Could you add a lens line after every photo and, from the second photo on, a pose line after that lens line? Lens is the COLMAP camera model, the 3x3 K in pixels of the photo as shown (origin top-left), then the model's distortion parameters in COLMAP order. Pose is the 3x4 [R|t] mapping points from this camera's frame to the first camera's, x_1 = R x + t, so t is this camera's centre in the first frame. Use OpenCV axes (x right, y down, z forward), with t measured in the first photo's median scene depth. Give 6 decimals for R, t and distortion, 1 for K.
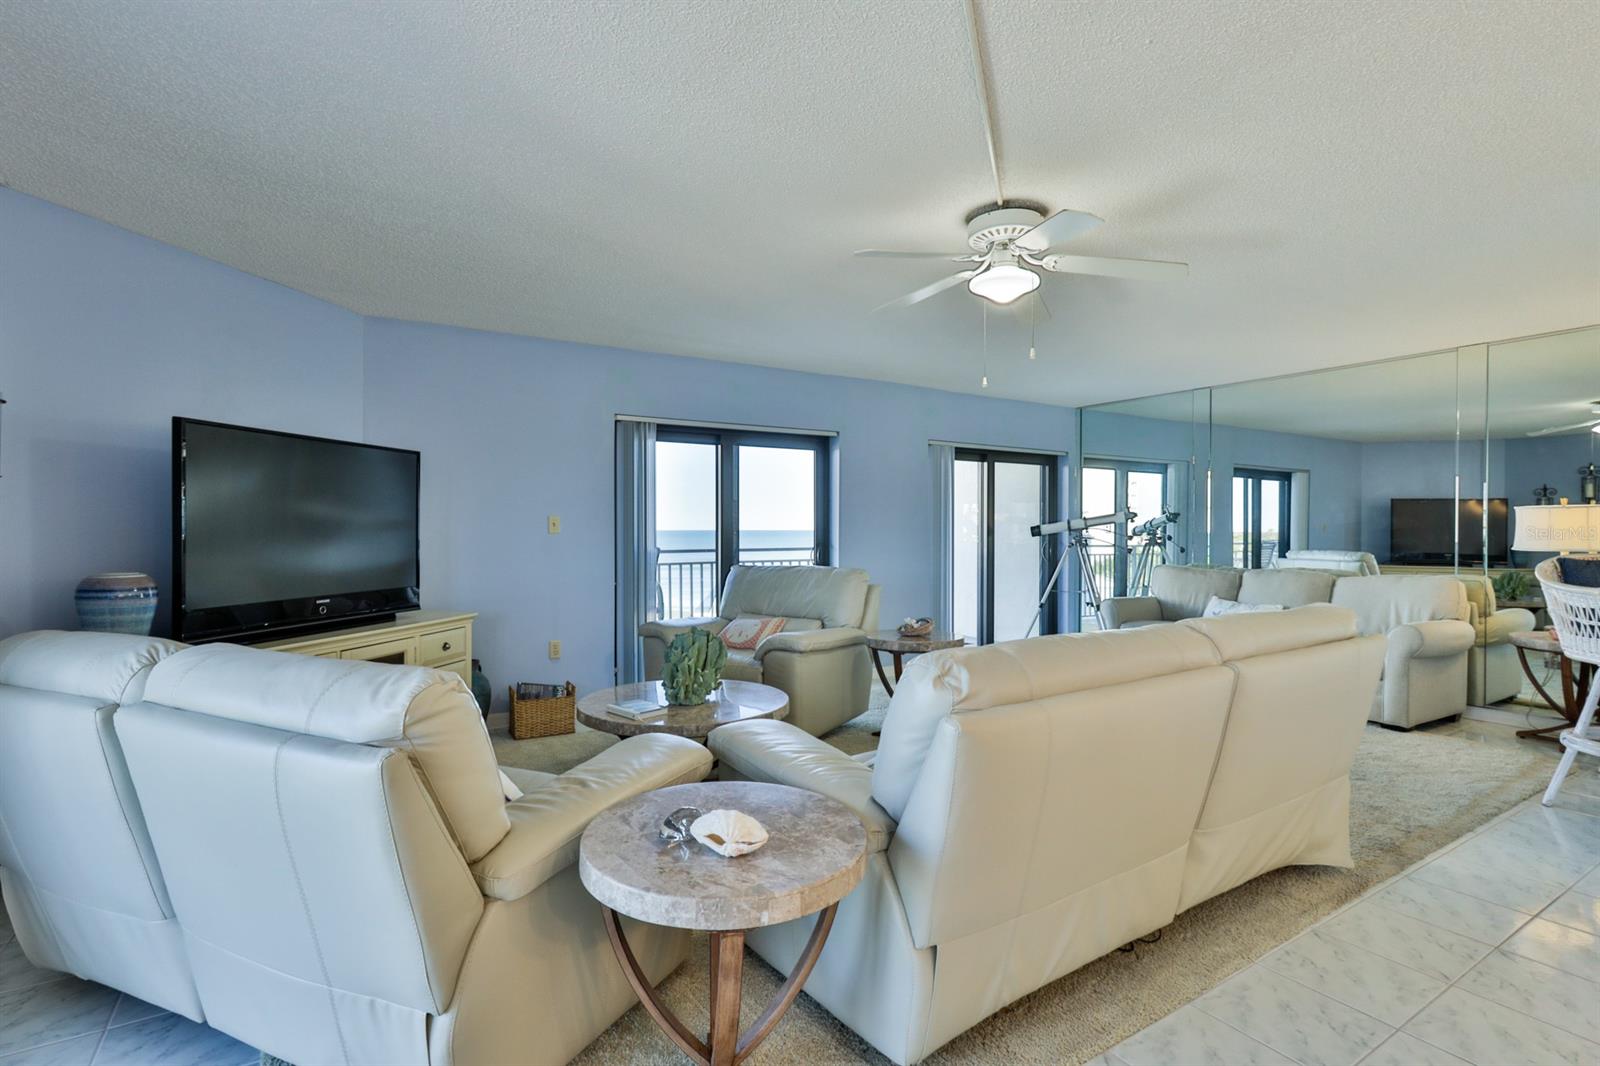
lens RADIAL K [[767.1, 0, 797.9], [0, 767.1, 520.0], [0, 0, 1]] dist [0.000602, 0.001827]
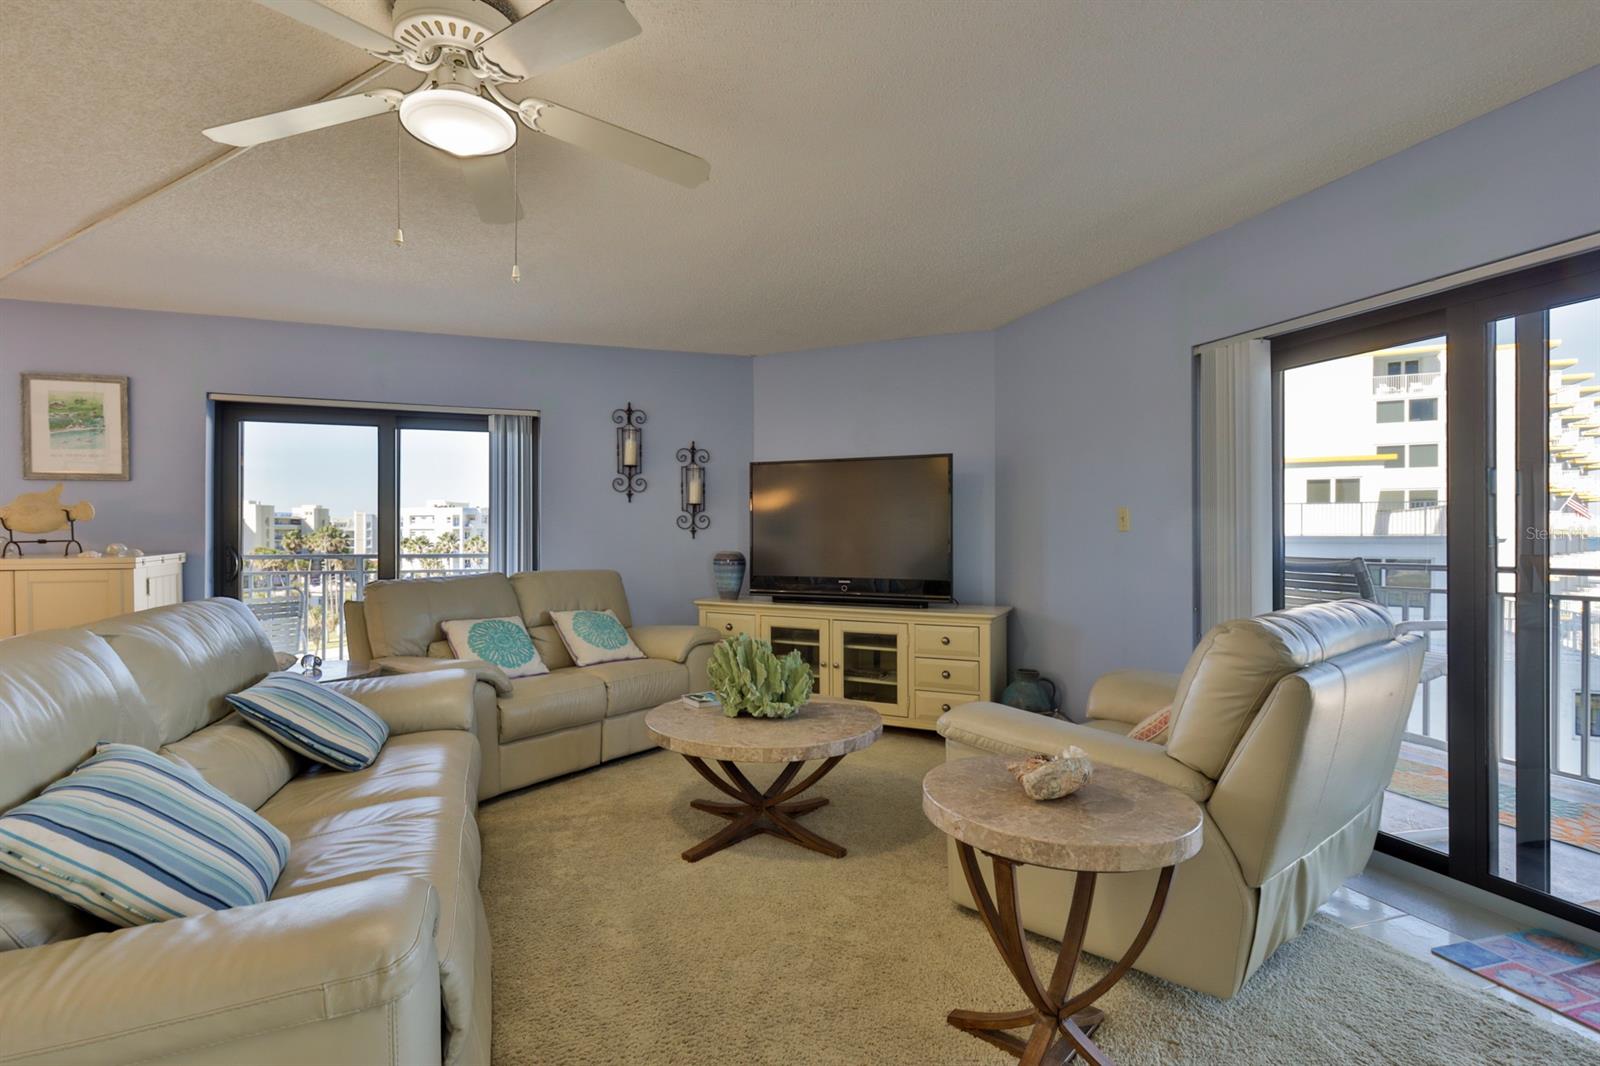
lens RADIAL K [[767.7, 0, 780.0], [0, 767.7, 533.5], [0, 0, 1]] dist [-0.001305, 0.000049]
pose [[-0.260357, 0.002883, -0.965508, 0.445300], [0.011801, 0.999930, -0.000197, 0.013658], [0.965440, -0.011446, -0.260373, 0.789059]]
